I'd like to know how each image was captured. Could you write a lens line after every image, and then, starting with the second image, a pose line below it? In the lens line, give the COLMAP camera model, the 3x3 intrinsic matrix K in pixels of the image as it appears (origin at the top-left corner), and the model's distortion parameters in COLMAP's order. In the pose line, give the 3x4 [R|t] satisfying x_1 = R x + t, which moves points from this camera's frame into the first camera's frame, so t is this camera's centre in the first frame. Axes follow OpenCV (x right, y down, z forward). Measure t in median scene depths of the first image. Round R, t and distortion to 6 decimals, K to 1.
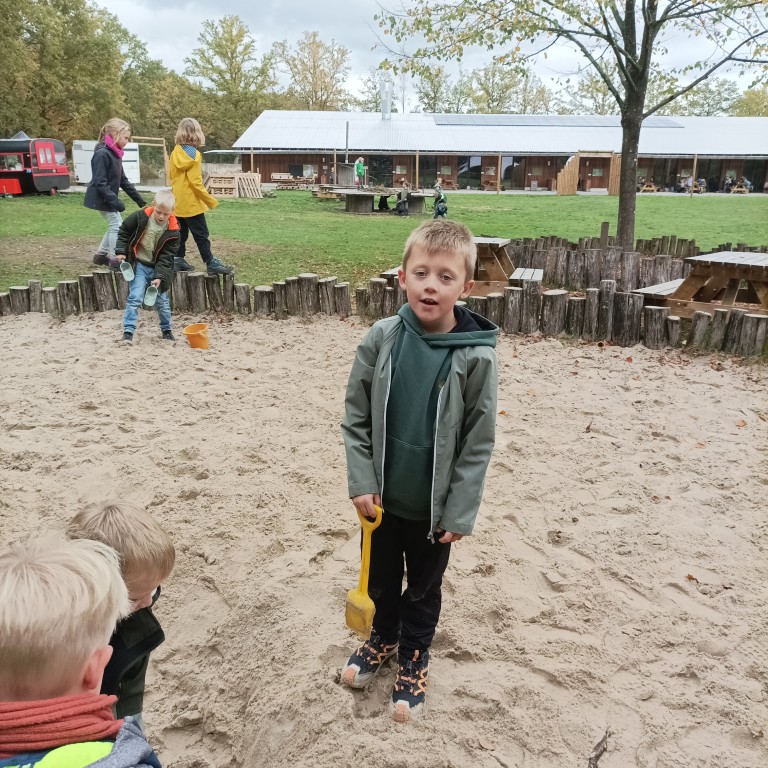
lens RADIAL K [[769.6, 0, 384.4], [0, 769.6, 402.1], [0, 0, 1]] dist [0.029531, 0.000000]
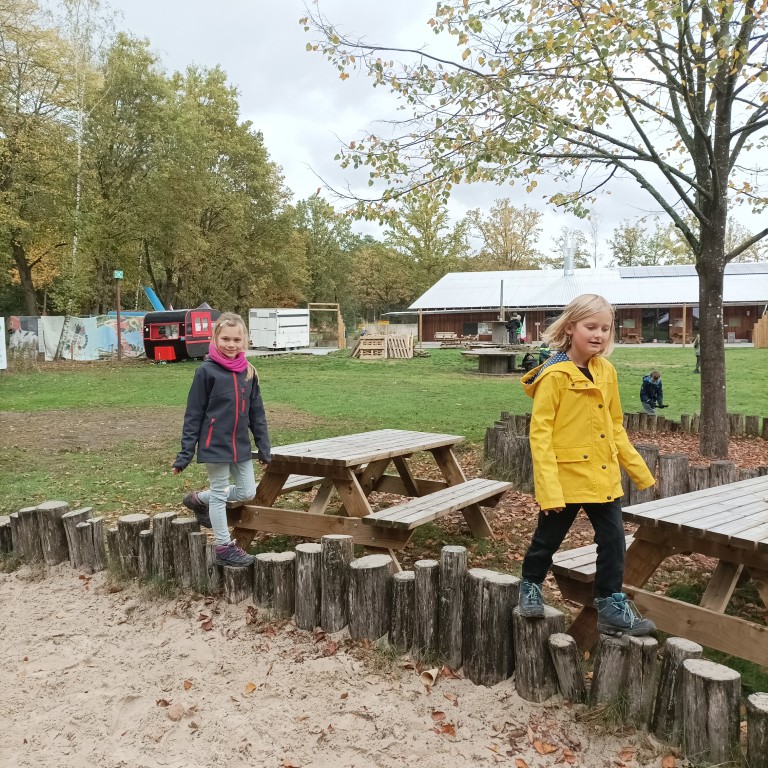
lens RADIAL K [[769.6, 0, 387.3], [0, 769.6, 391.6], [0, 0, 1]] dist [0.029531, 0.000000]
pose [[0.963142, -0.004733, -0.268952, 0.228903], [-0.050598, 0.978810, -0.198420, -0.091244], [0.264192, 0.204715, 0.942494, 0.272510]]
